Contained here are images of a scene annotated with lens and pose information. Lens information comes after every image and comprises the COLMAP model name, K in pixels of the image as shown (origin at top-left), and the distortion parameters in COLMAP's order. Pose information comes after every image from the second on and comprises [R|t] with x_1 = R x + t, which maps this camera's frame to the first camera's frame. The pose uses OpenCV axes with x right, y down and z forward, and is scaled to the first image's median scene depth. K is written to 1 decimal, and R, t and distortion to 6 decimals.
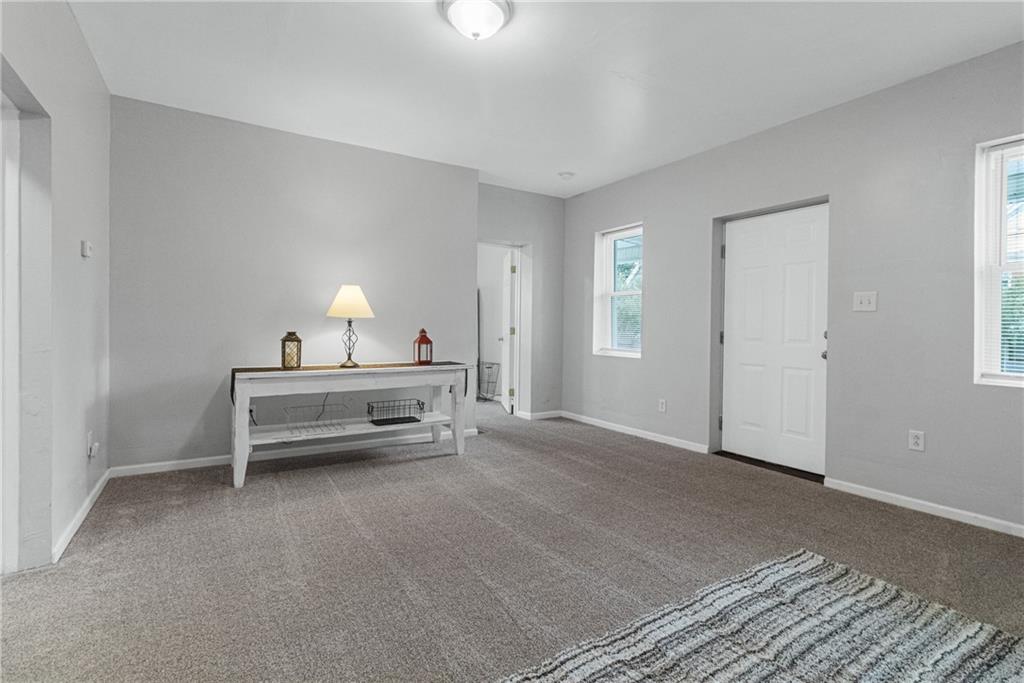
lens RADIAL K [[470.8, 0, 511.5], [0, 470.8, 336.3], [0, 0, 1]] dist [-0.000160, 0.000532]
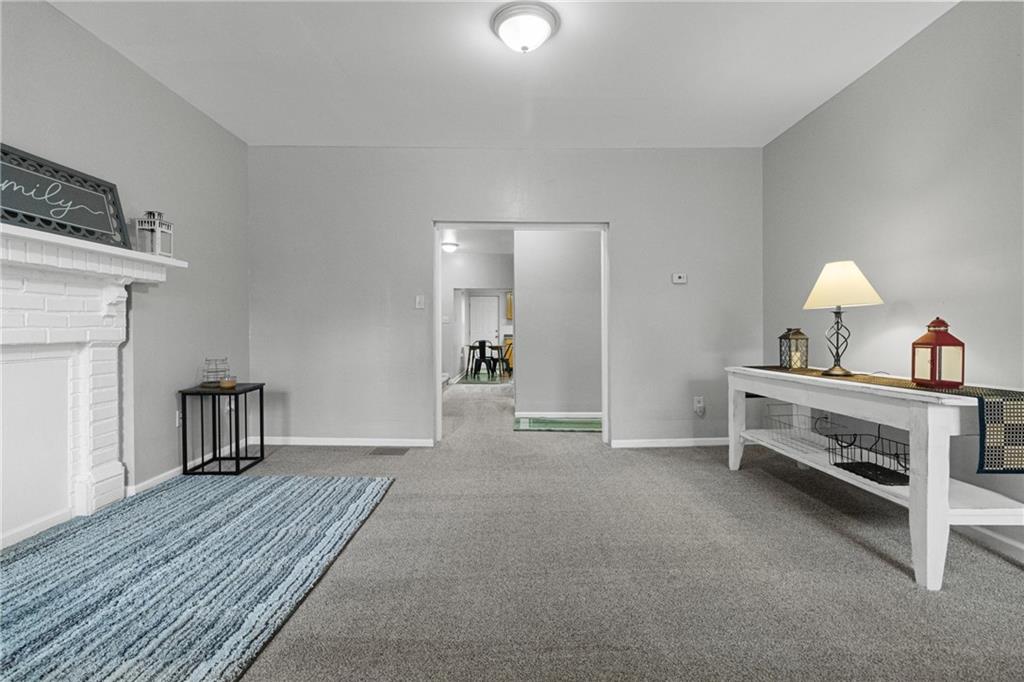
lens RADIAL K [[470.8, 0, 509.1], [0, 470.8, 339.4], [0, 0, 1]] dist [-0.000160, 0.000532]
pose [[-0.480803, 0.010421, -0.876767, 0.545286], [0.002244, 0.999941, 0.010654, 0.001053], [0.876826, 0.003156, -0.480798, 0.917030]]
